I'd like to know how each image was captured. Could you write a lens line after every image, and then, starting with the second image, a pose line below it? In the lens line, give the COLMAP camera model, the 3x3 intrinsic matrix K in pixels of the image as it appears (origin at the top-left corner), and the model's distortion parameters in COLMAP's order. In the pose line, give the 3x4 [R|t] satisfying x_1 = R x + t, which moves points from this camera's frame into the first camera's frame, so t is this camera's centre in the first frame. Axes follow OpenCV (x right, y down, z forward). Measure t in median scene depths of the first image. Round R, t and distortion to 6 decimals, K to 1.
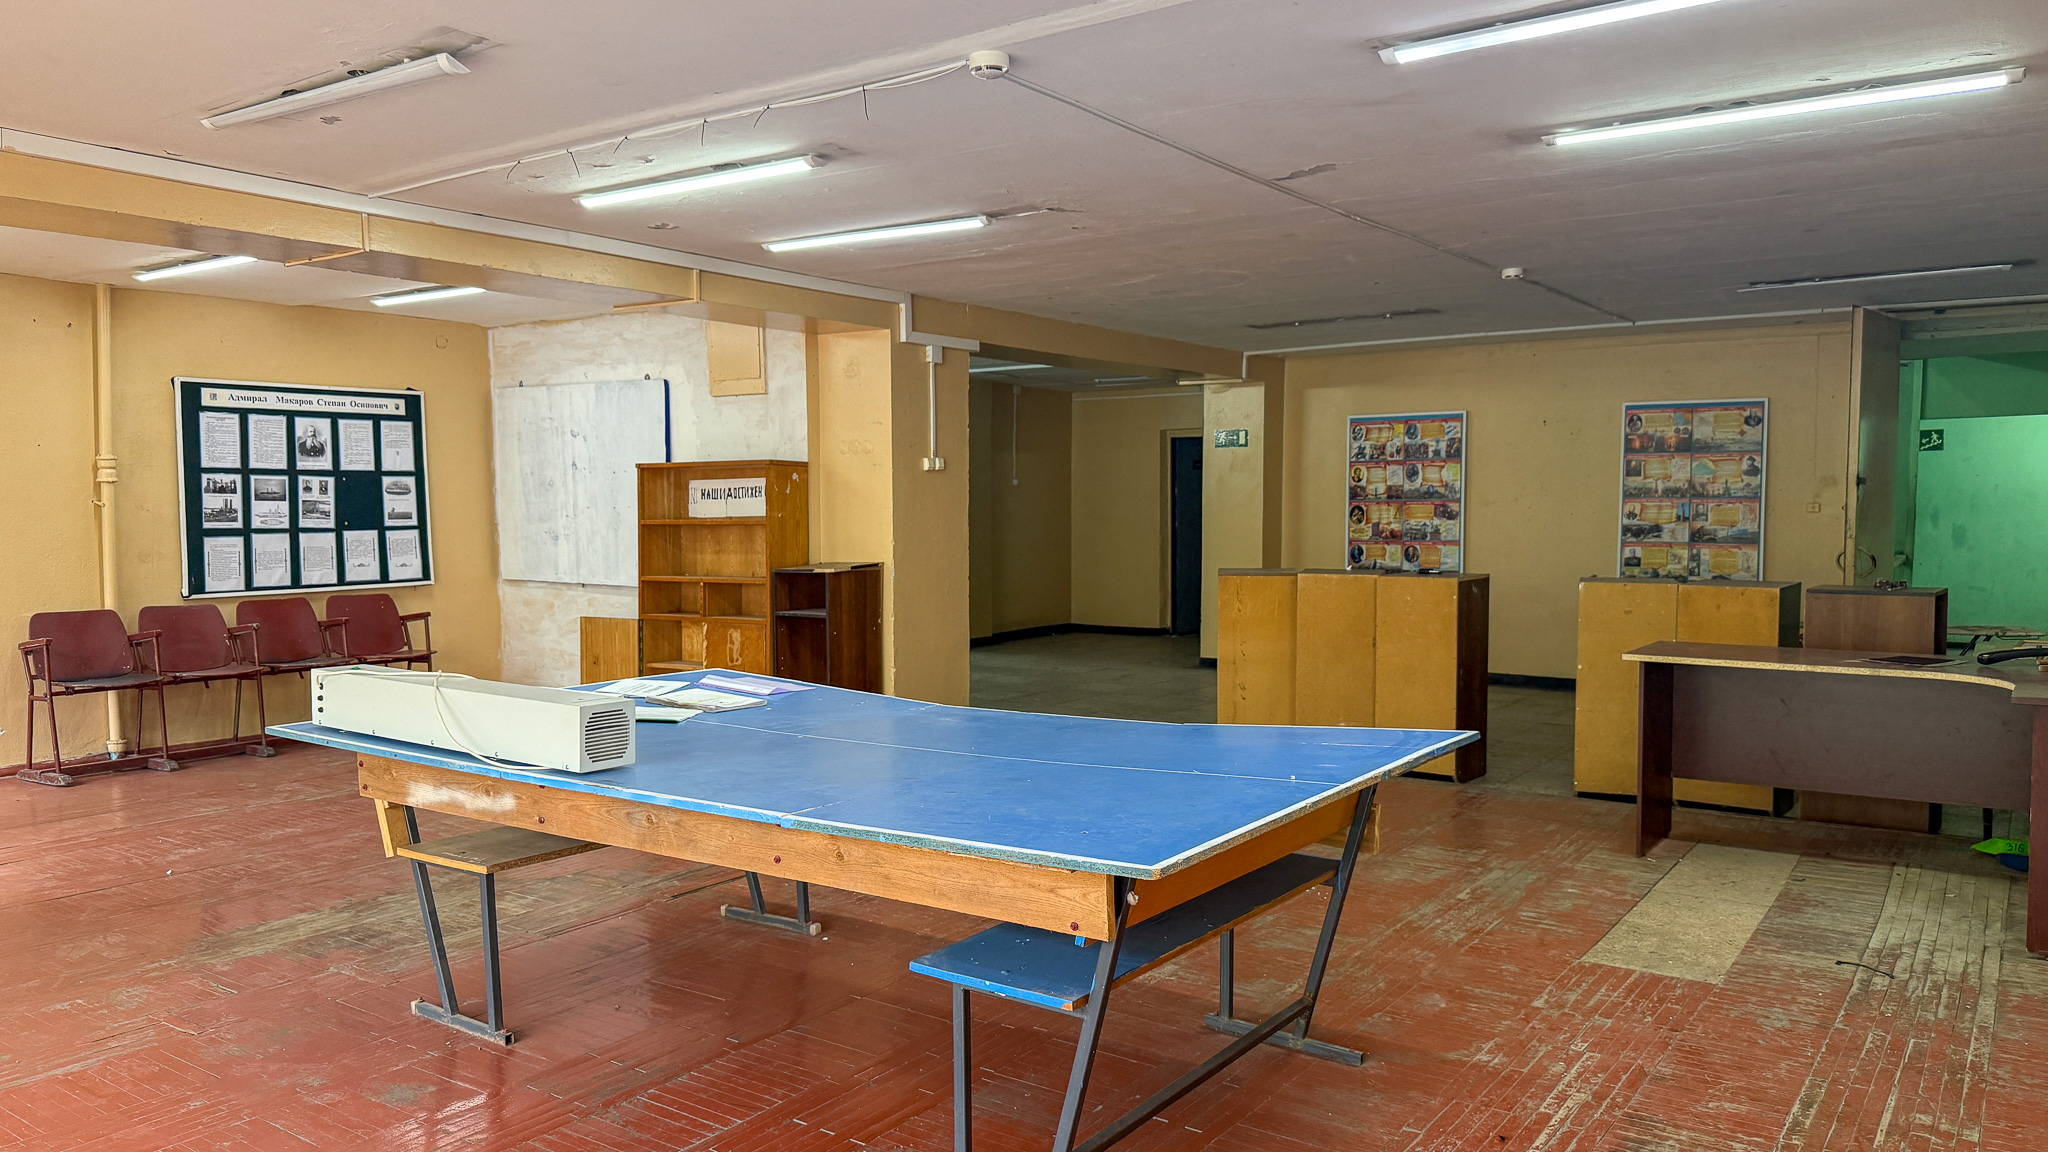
lens RADIAL K [[1455.1, 0, 1023.2], [0, 1455.1, 620.4], [0, 0, 1]] dist [0.083639, -0.088800]
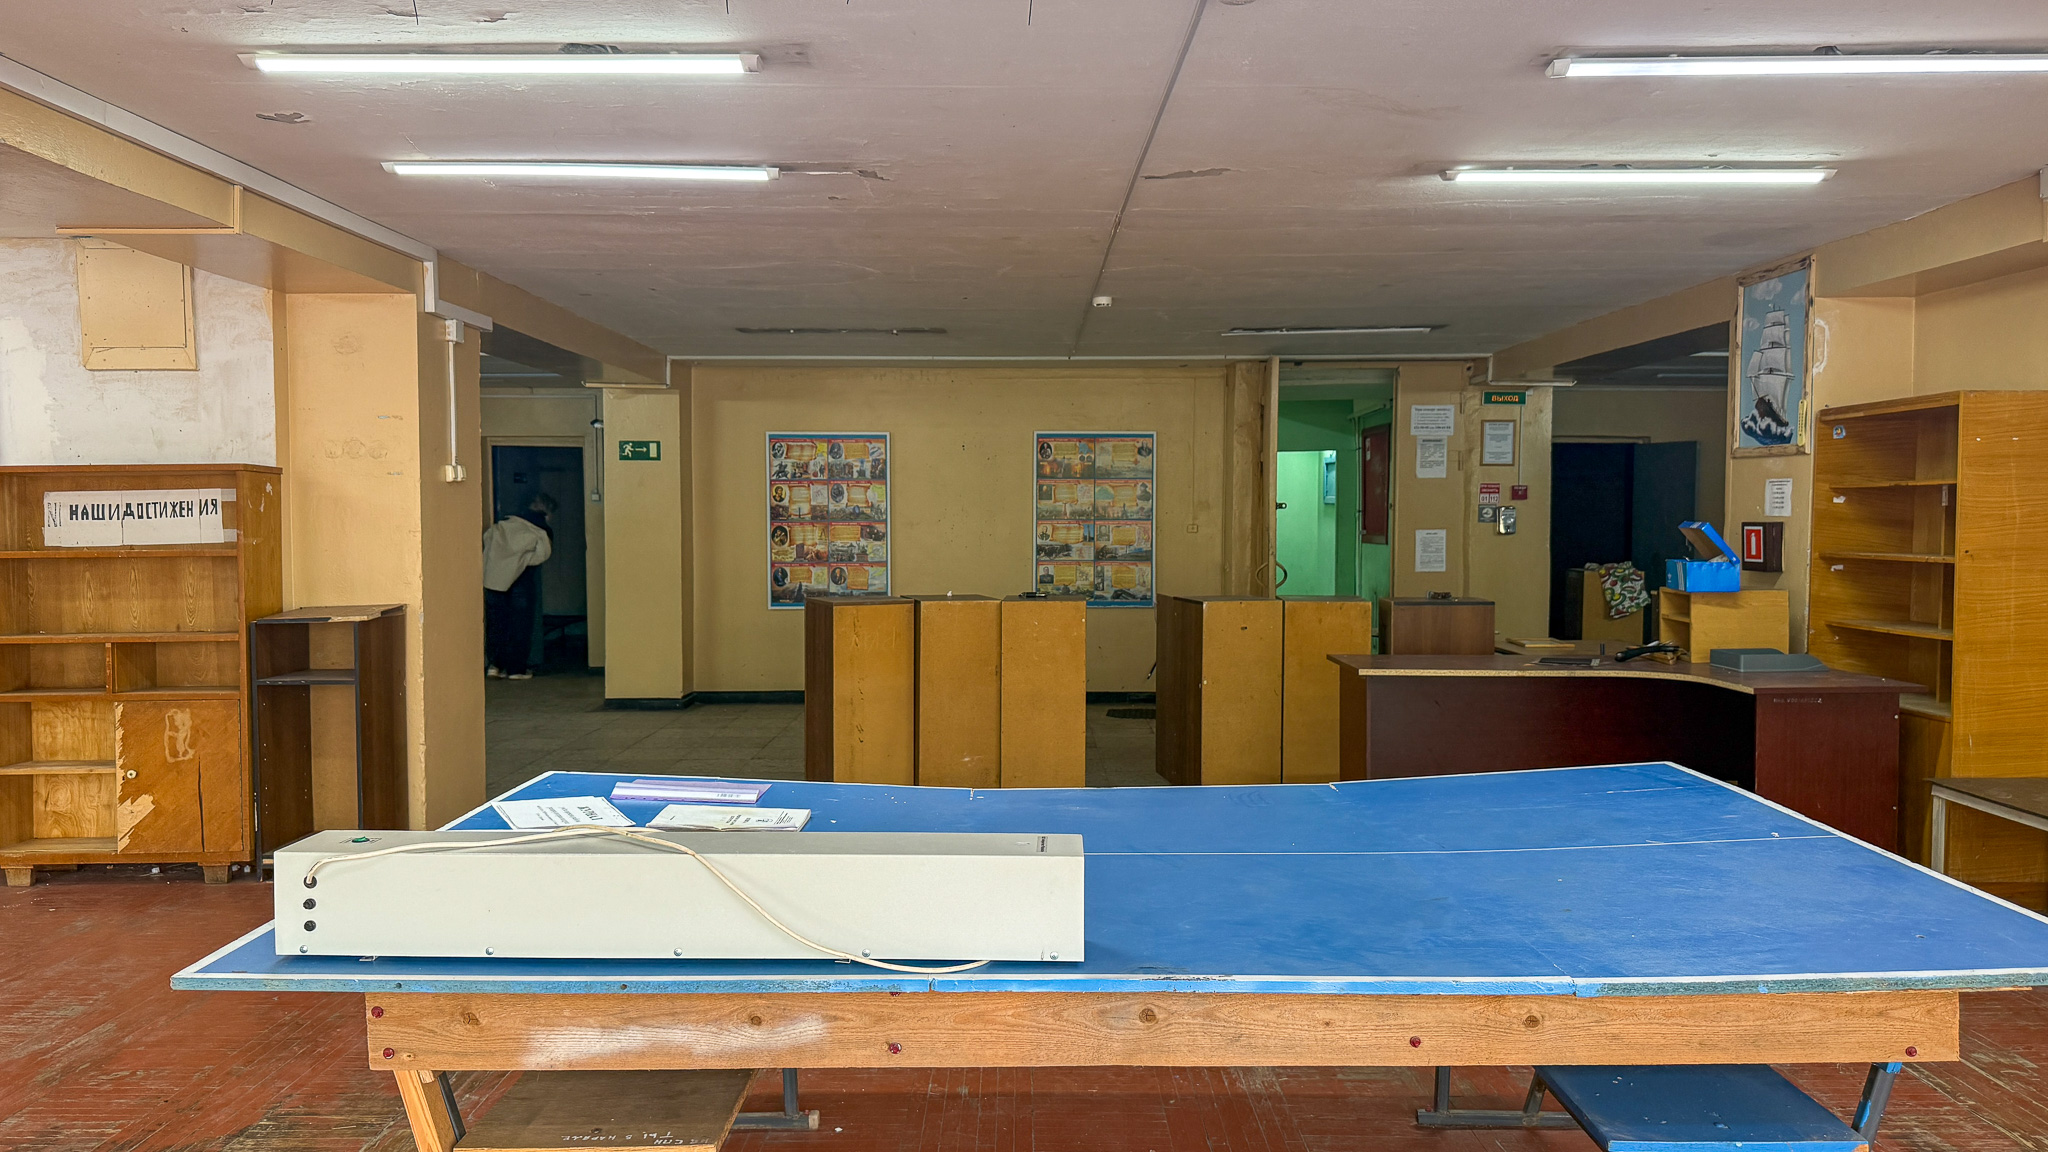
lens RADIAL K [[1455.1, 0, 1025.0], [0, 1455.1, 597.6], [0, 0, 1]] dist [0.083639, -0.088800]
pose [[0.811761, -0.031025, 0.583165, -0.267349], [0.046863, 0.998828, -0.012093, -0.018289], [-0.582107, 0.037146, 0.812264, 0.191581]]
